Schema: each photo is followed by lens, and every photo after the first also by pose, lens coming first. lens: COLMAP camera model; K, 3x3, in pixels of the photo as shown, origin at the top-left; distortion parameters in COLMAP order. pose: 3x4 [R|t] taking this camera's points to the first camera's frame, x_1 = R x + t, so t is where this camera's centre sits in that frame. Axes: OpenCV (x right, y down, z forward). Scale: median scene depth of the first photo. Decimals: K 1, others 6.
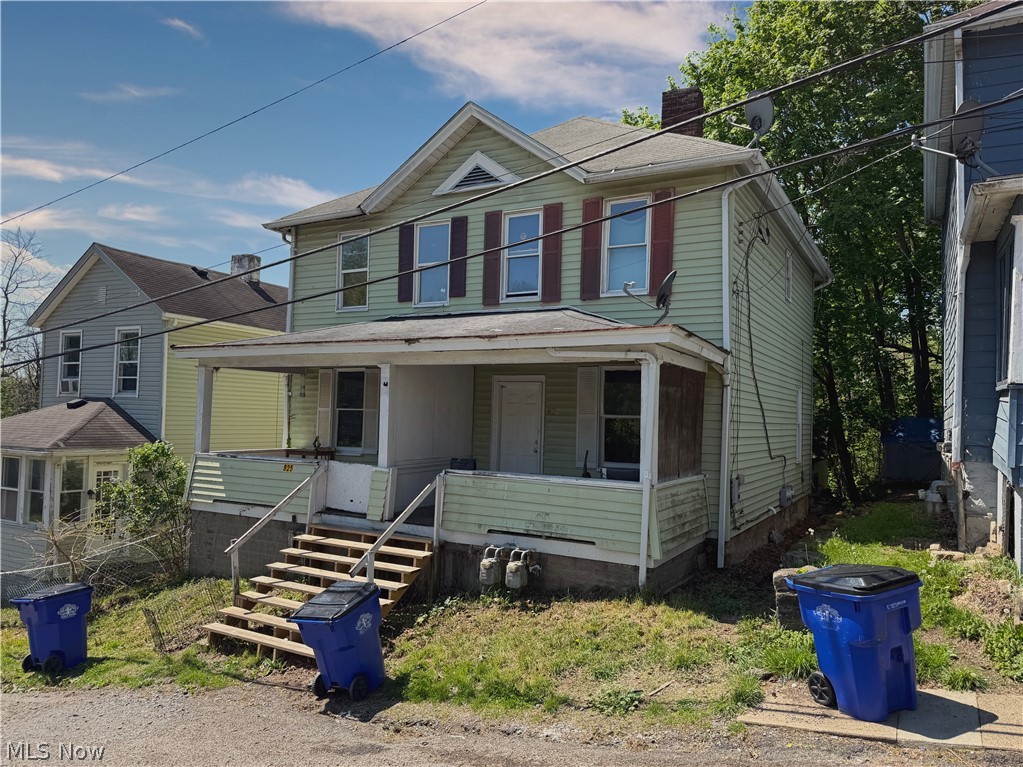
lens RADIAL K [[736.4, 0, 511.5], [0, 736.4, 383.5], [0, 0, 1]] dist [0.062004, -0.003861]
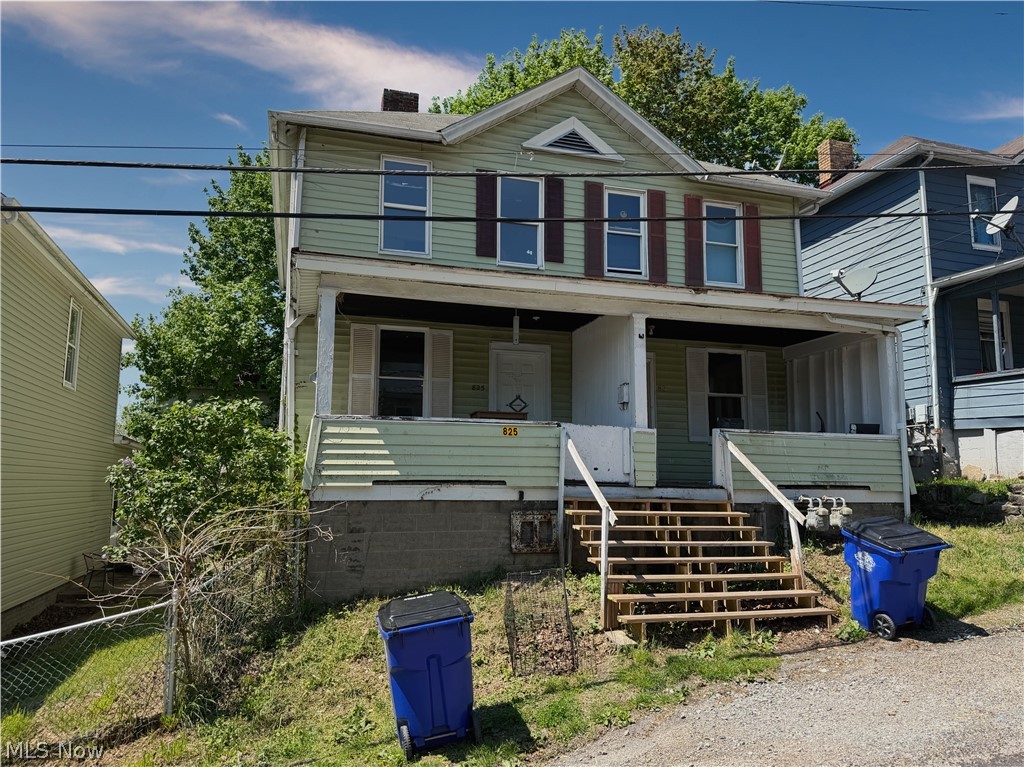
lens RADIAL K [[737.1, 0, 512.0], [0, 737.1, 383.5], [0, 0, 1]] dist [0.062004, -0.003861]
pose [[0.691059, 0.078348, 0.718539, -0.823595], [-0.023592, 0.996023, -0.085915, 0.124136], [-0.722413, 0.042421, 0.690159, 0.438862]]
